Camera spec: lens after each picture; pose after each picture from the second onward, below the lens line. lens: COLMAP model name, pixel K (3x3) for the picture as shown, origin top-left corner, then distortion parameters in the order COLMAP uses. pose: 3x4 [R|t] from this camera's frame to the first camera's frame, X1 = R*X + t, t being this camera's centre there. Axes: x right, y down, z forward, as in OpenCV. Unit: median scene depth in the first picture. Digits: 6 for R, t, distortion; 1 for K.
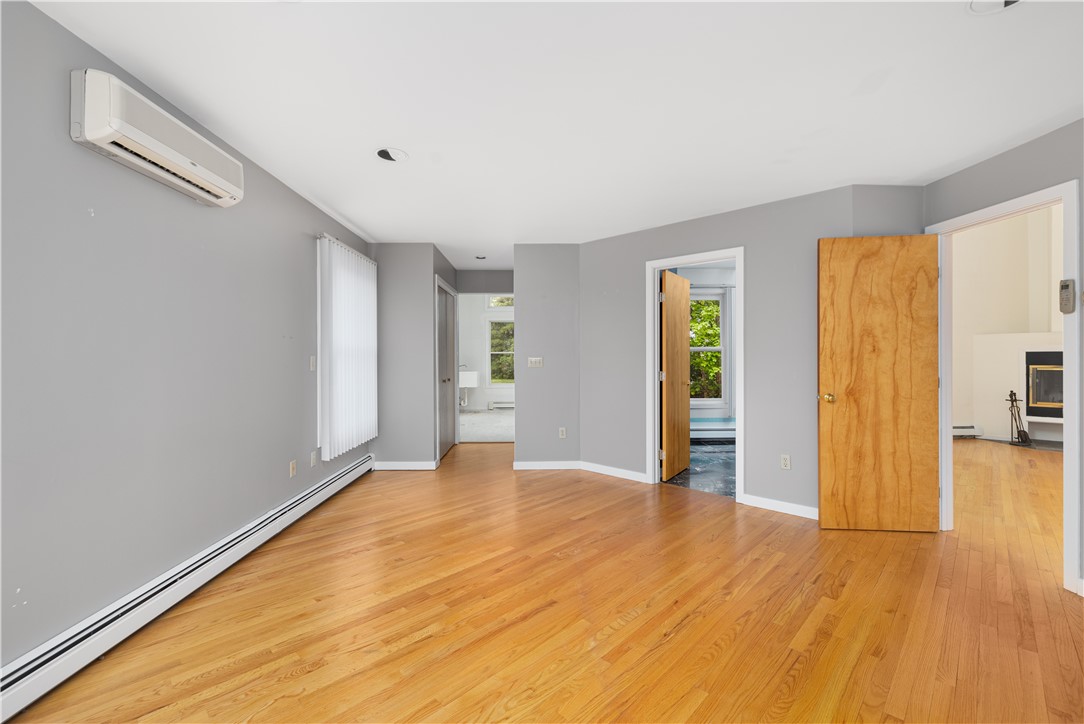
lens RADIAL K [[459.9, 0, 540.4], [0, 459.9, 358.2], [0, 0, 1]] dist [-0.003131, 0.000529]
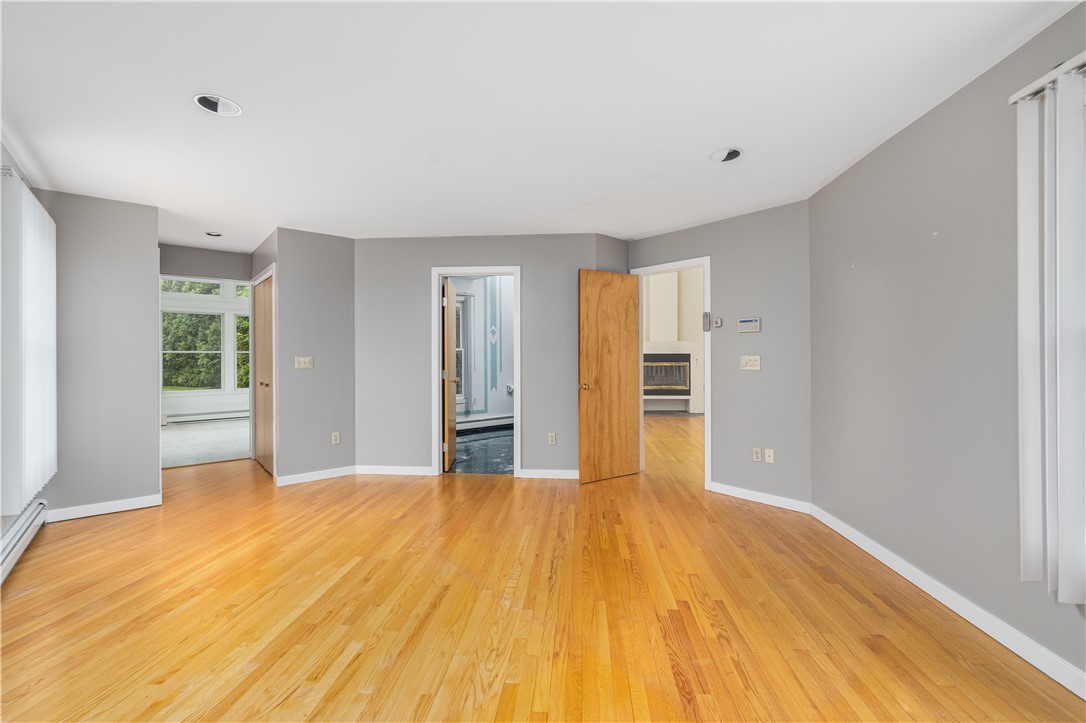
lens RADIAL K [[460.7, 0, 534.9], [0, 460.7, 354.5], [0, 0, 1]] dist [-0.003131, 0.000529]
pose [[0.781792, 0.003308, 0.623531, -0.343607], [0.002960, 0.999955, -0.009015, 0.003186], [-0.623533, 0.008894, 0.781747, 0.025695]]
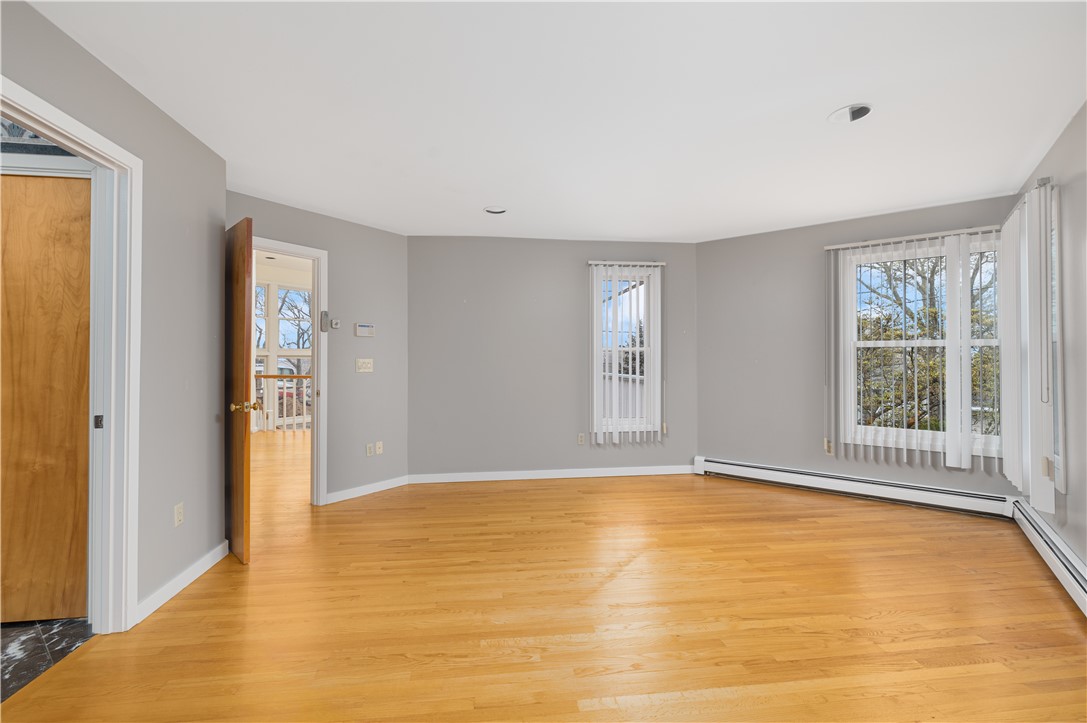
lens RADIAL K [[461.2, 0, 545.8], [0, 461.2, 358.4], [0, 0, 1]] dist [-0.003131, 0.000529]
pose [[-0.784075, 0.002067, 0.620663, -0.342853], [0.000212, 0.999995, -0.003063, 0.000086], [-0.620666, -0.002270, -0.784072, 1.342606]]
